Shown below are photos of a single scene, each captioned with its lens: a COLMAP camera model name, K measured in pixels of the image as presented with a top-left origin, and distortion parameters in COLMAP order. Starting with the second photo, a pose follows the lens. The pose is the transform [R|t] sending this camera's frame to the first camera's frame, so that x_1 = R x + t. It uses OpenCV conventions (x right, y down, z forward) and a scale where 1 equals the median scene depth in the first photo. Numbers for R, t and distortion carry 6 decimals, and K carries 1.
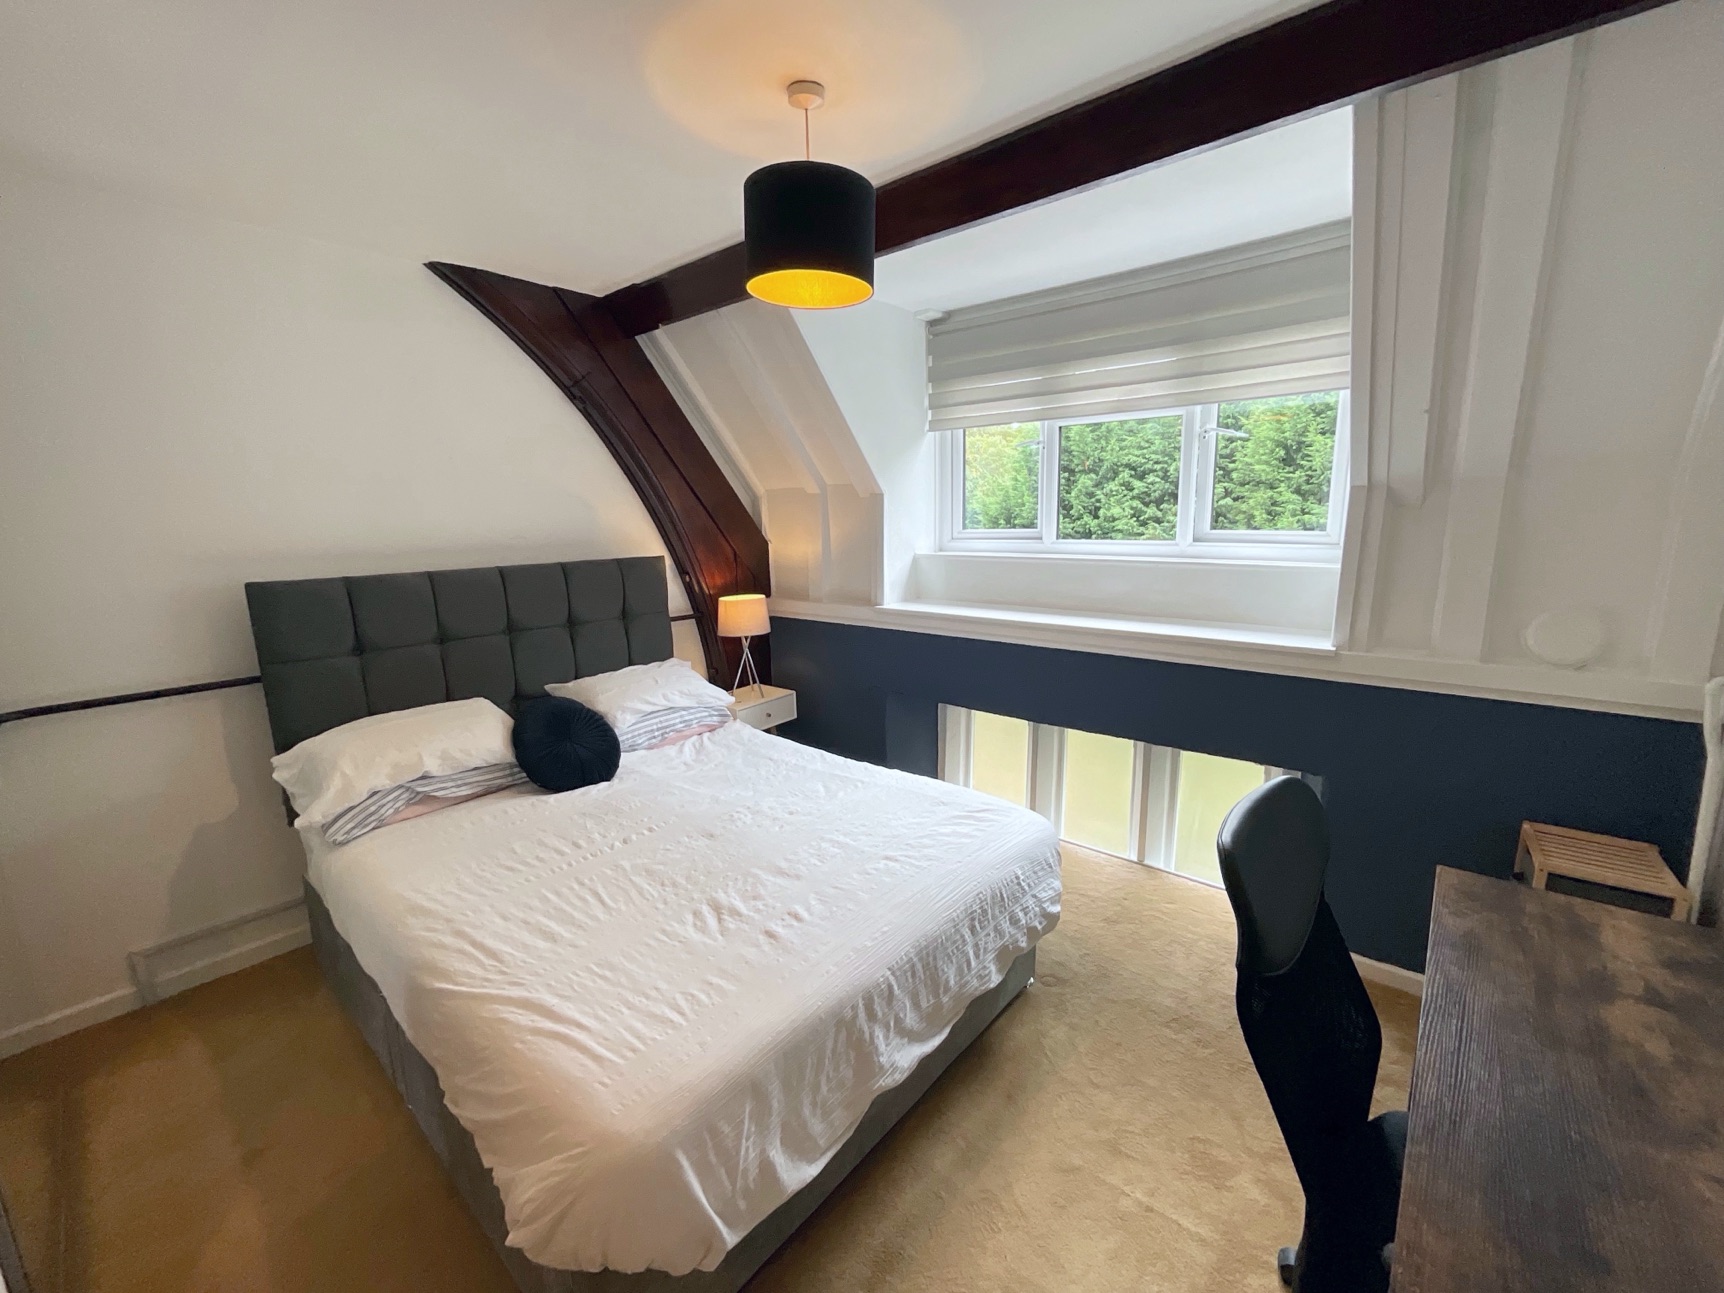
lens RADIAL K [[694.0, 0, 859.3], [0, 694.0, 646.7], [0, 0, 1]] dist [-0.002402, 0.000123]
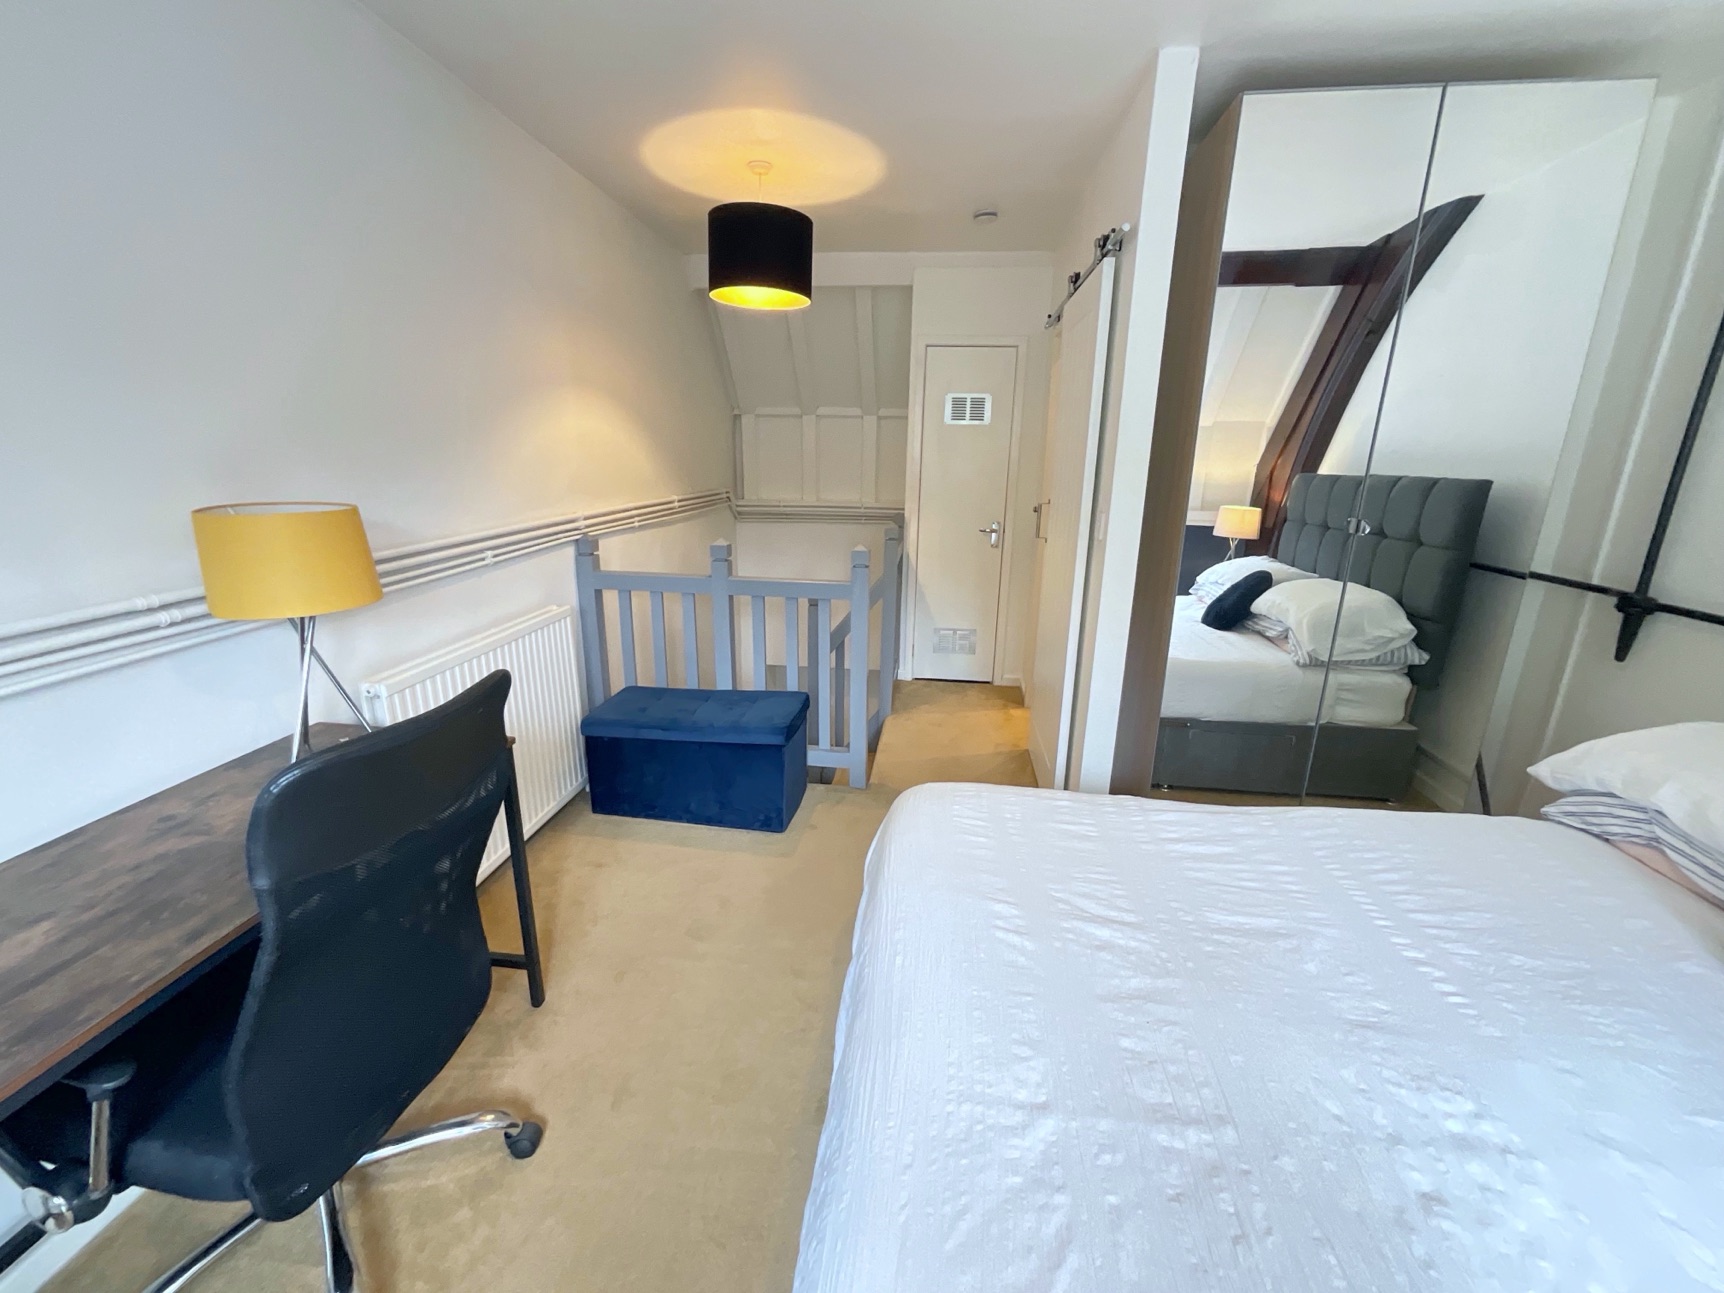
lens RADIAL K [[698.4, 0, 862.0], [0, 698.4, 646.5], [0, 0, 1]] dist [-0.003258, 0.000635]
pose [[-0.823476, 0.155531, -0.545617, 0.272619], [-0.111853, 0.898311, 0.424883, -0.126656], [0.556217, 0.410910, -0.722341, 0.883160]]
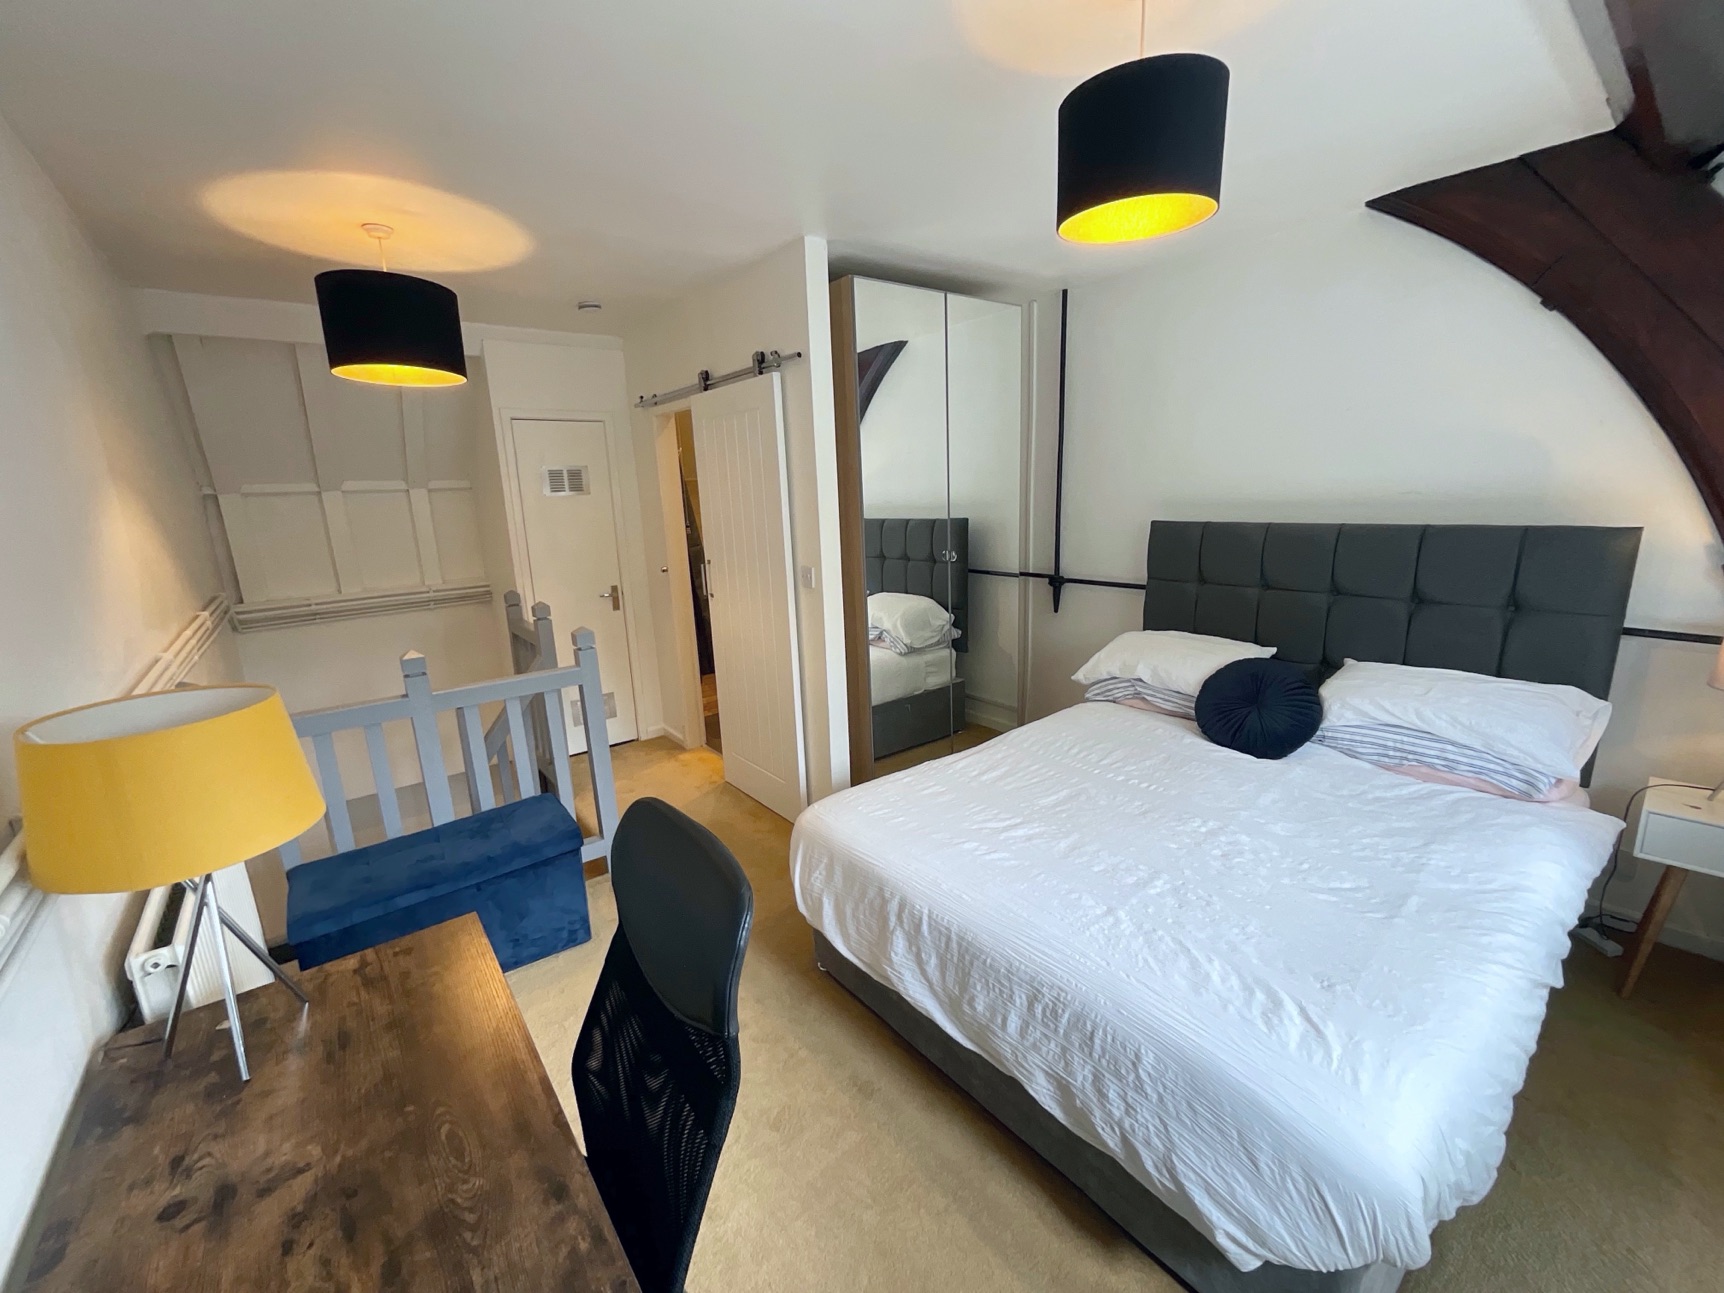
lens RADIAL K [[698.4, 0, 862.0], [0, 698.4, 646.5], [0, 0, 1]] dist [-0.003258, 0.000635]
pose [[-0.183556, 0.237865, -0.953796, 0.620915], [-0.147049, 0.952720, 0.265896, -0.126791], [0.971949, 0.189062, -0.139899, 0.595175]]
